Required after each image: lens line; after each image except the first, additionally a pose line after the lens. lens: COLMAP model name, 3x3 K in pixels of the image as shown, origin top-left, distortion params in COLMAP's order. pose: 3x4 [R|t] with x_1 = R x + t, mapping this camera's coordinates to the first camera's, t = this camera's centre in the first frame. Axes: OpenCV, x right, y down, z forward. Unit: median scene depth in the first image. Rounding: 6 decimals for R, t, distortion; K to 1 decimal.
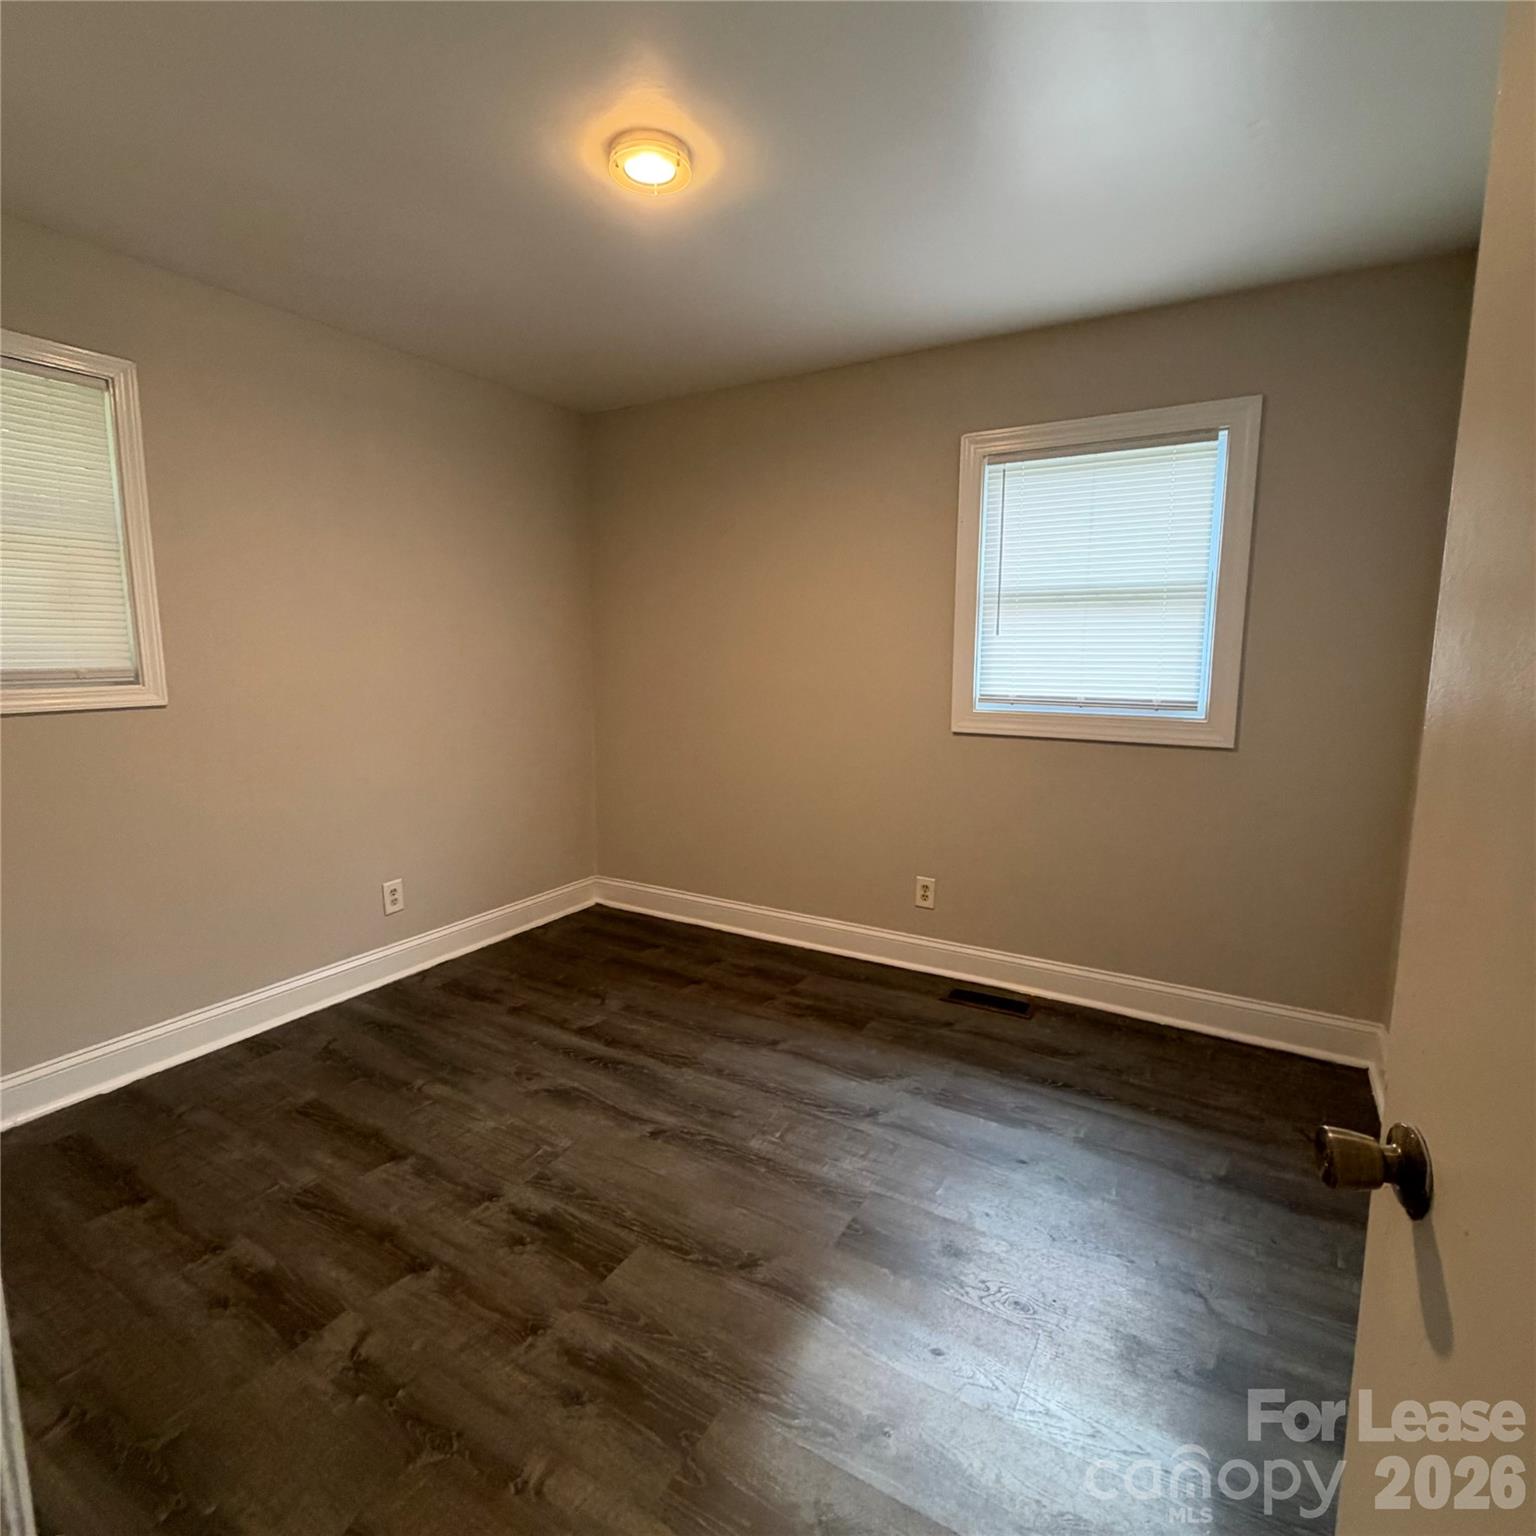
lens RADIAL K [[827.9, 0, 768.0], [0, 827.9, 768.0], [0, 0, 1]] dist [-0.000070, 0.000335]
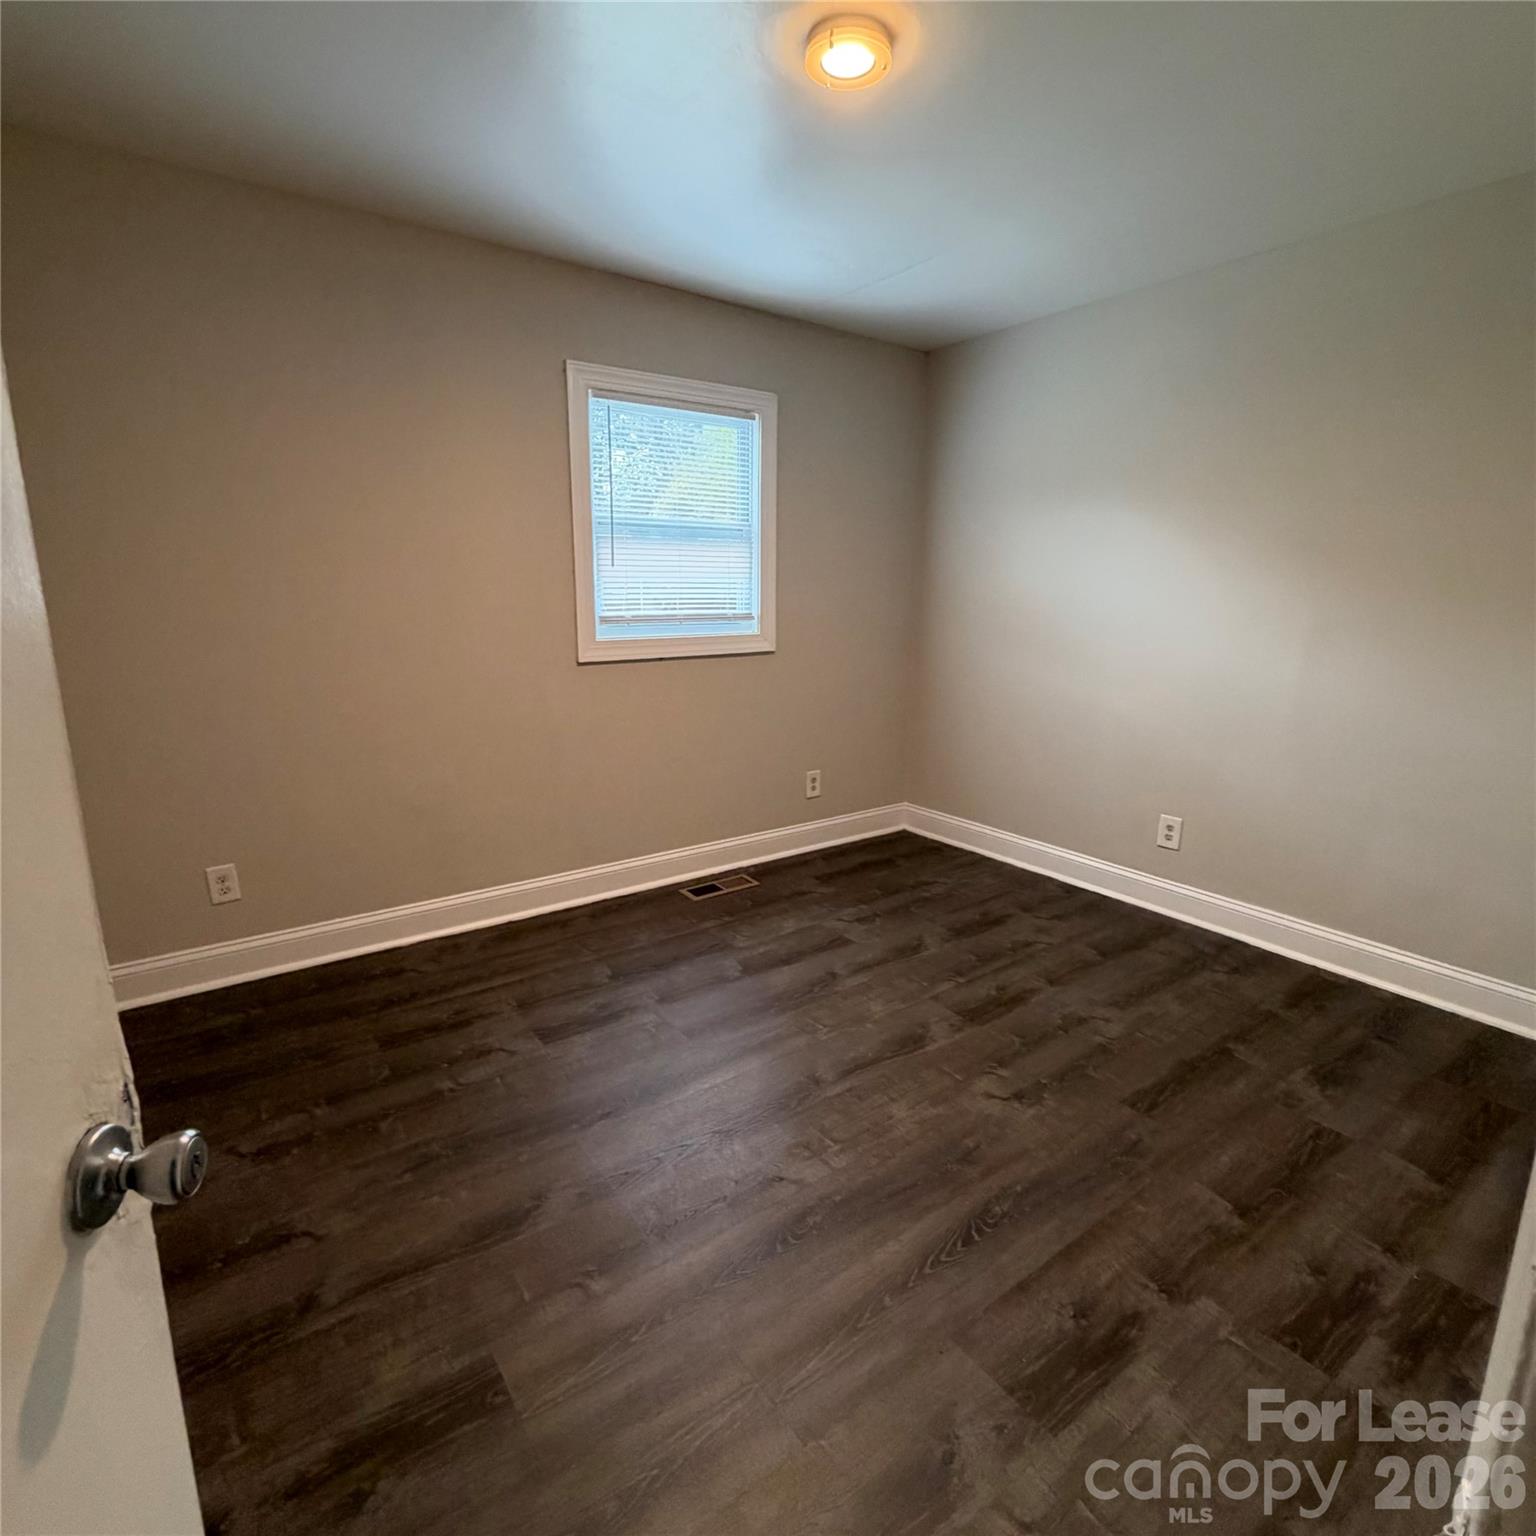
lens RADIAL K [[827.9, 0, 768.0], [0, 827.9, 768.0], [0, 0, 1]] dist [-0.000070, 0.000335]
pose [[0.380049, -0.204870, 0.901993, -0.740090], [0.126698, 0.977502, 0.168637, -0.067158], [-0.916248, 0.050191, 0.397455, 0.458428]]
